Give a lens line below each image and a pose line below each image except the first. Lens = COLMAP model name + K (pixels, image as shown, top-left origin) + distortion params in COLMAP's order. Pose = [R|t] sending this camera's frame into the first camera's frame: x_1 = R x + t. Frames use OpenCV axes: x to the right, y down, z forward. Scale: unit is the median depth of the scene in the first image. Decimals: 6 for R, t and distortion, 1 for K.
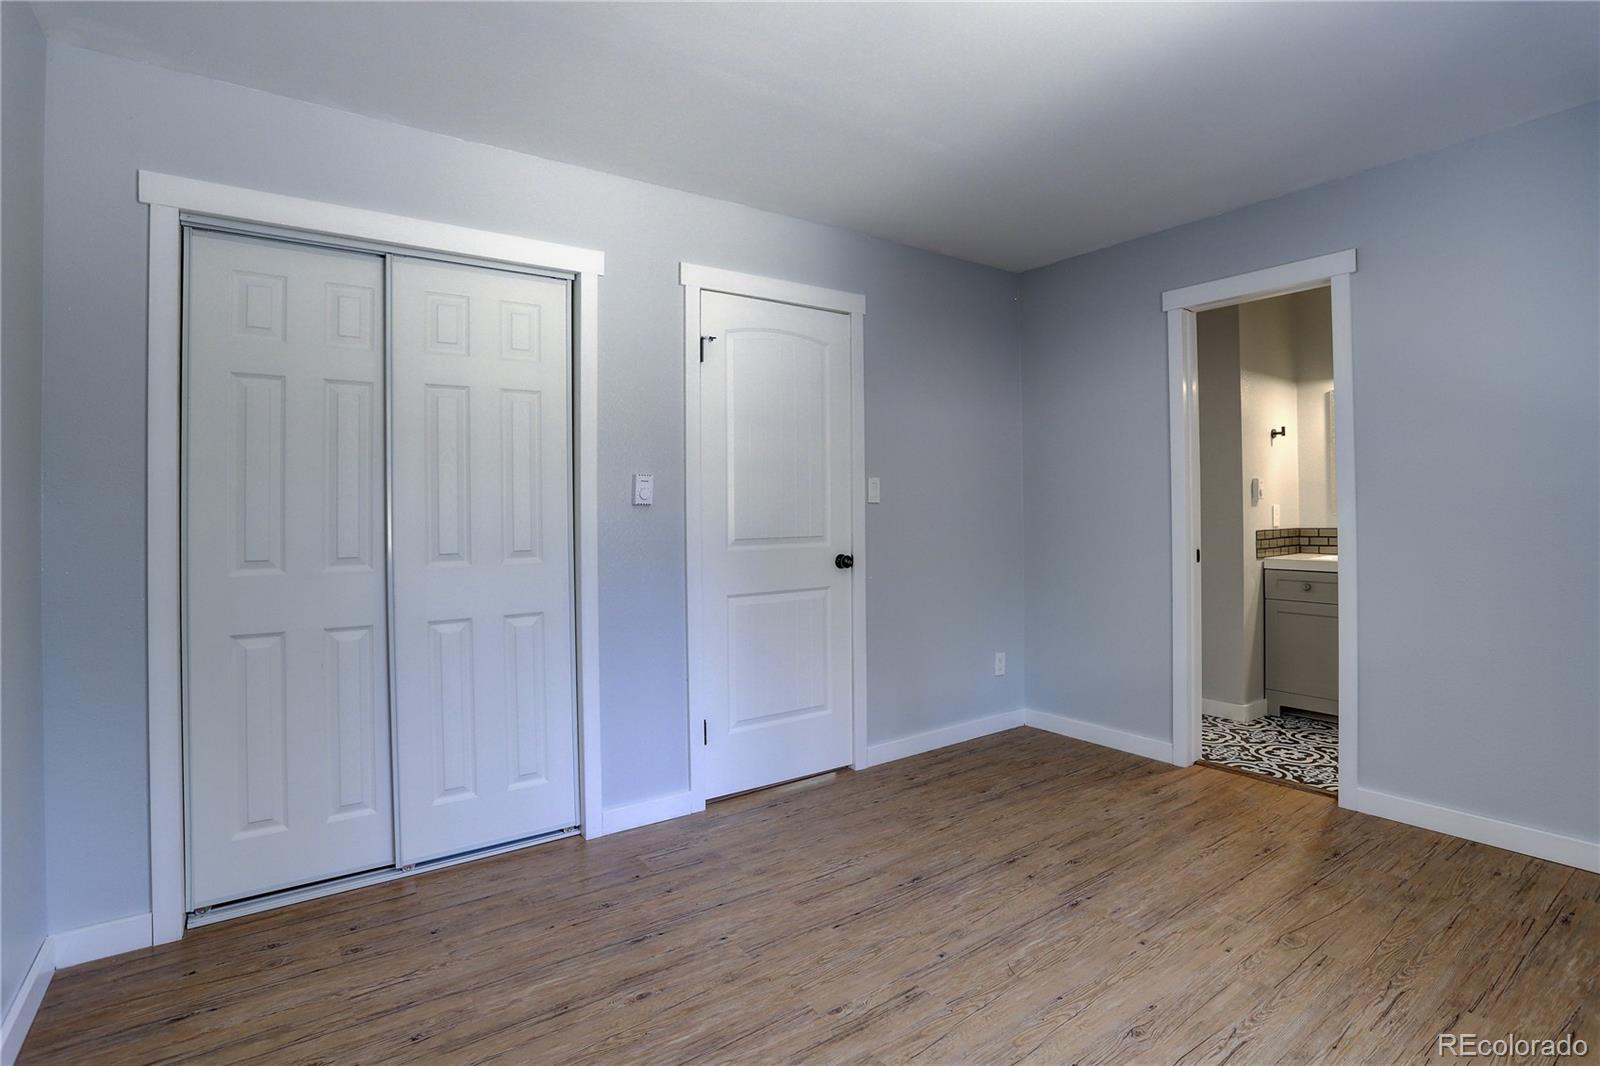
lens RADIAL K [[792.5, 0, 794.4], [0, 792.5, 515.3], [0, 0, 1]] dist [-0.076432, 0.030366]
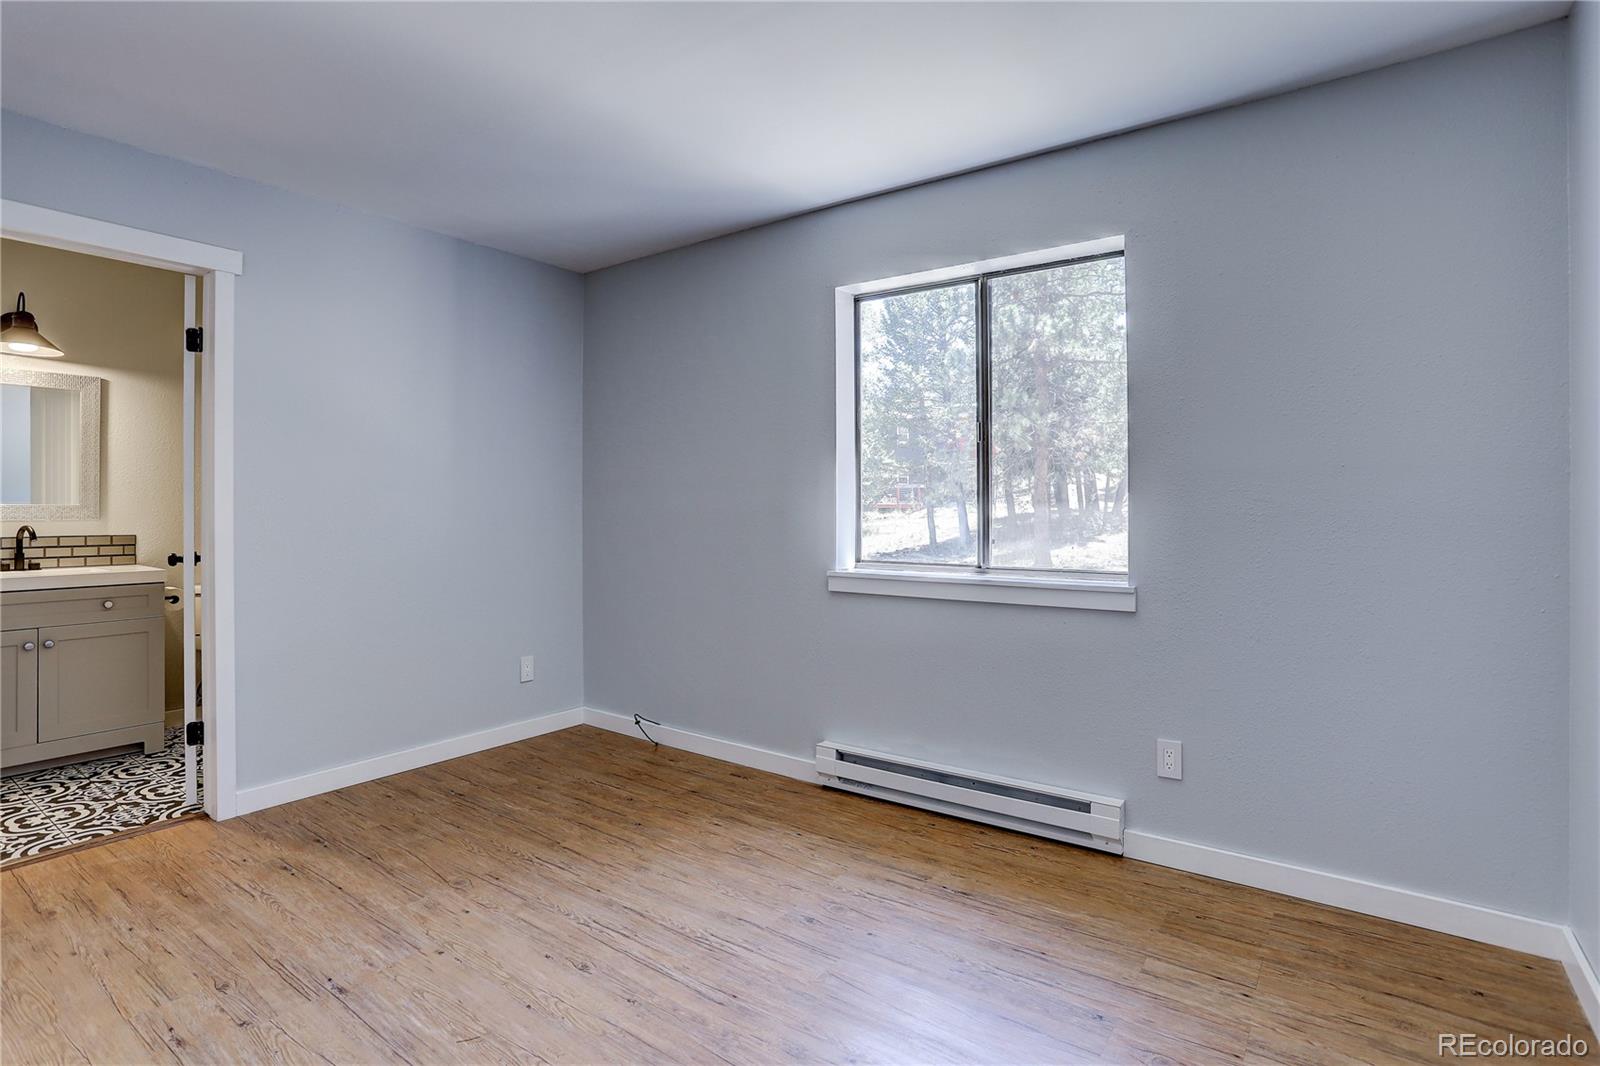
lens RADIAL K [[788.4, 0, 792.5], [0, 788.4, 493.6], [0, 0, 1]] dist [-0.068412, 0.029056]
pose [[-0.313213, 0.028525, 0.949254, -0.564065], [0.011299, 0.999590, -0.026309, 0.000589], [-0.949616, 0.002486, -0.313407, 0.780972]]
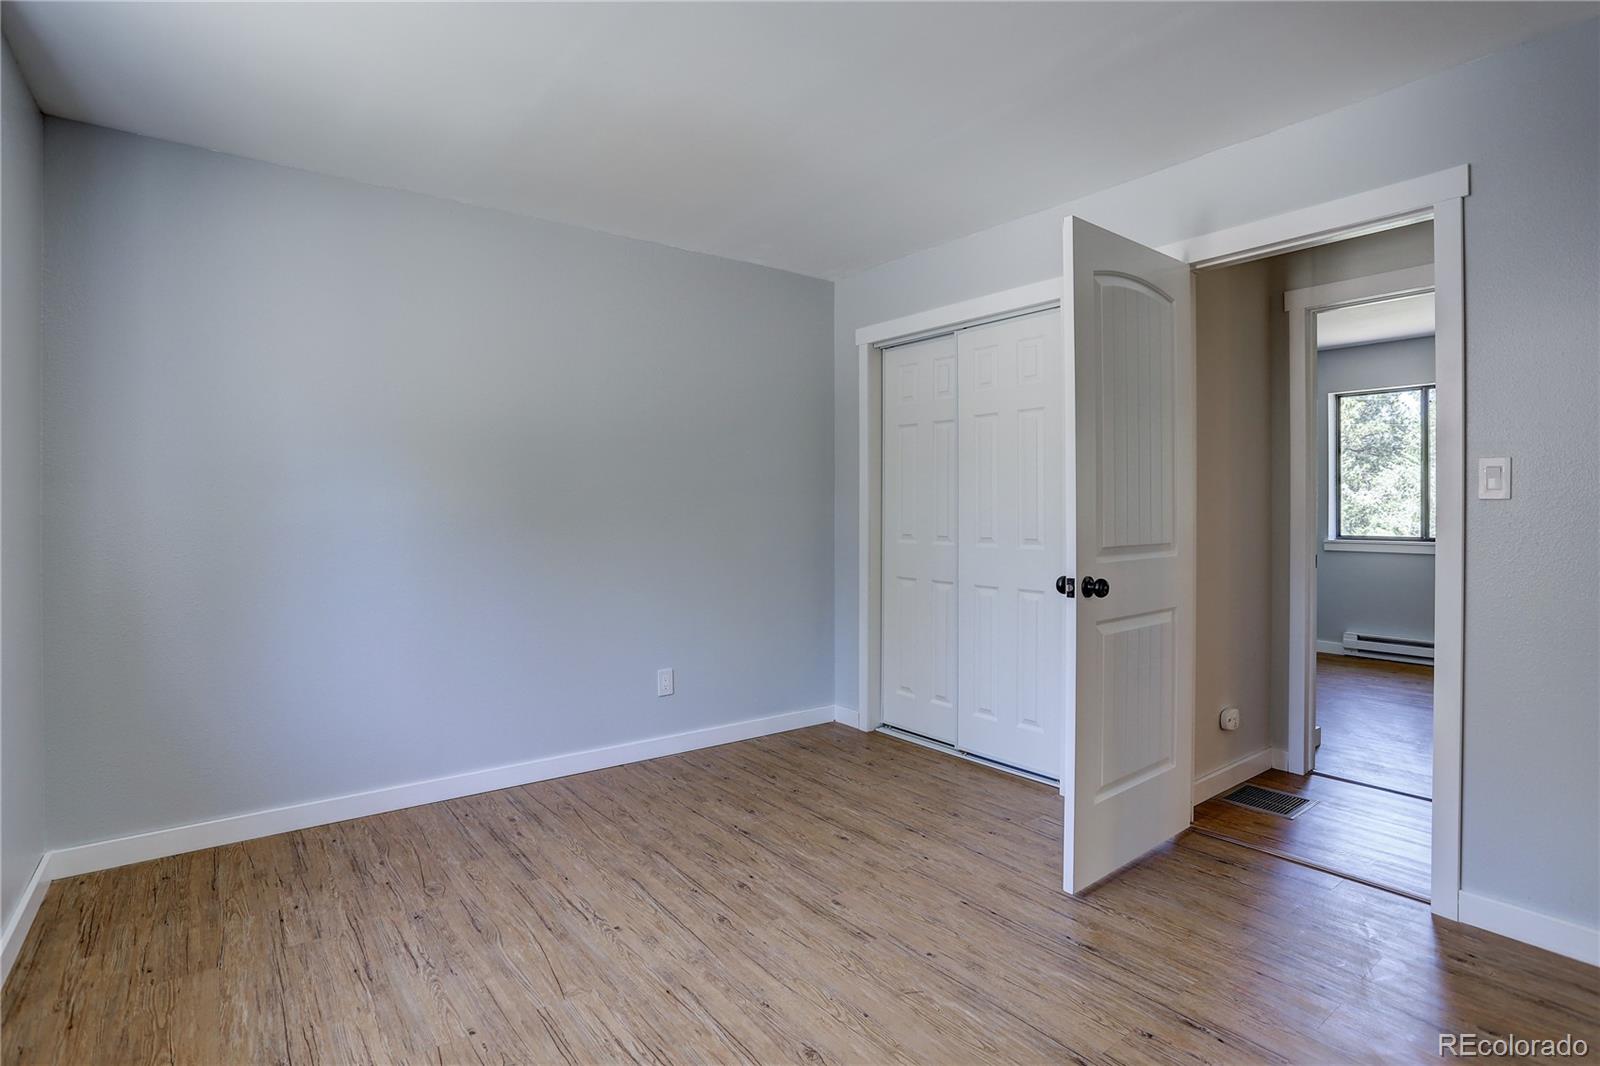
lens RADIAL K [[792.5, 0, 794.4], [0, 792.5, 515.3], [0, 0, 1]] dist [-0.076432, 0.030366]
pose [[0.024594, 0.021925, -0.999457, 1.036676], [-0.004011, 0.999754, 0.021833, -0.020636], [0.999689, 0.003472, 0.024676, 0.700358]]
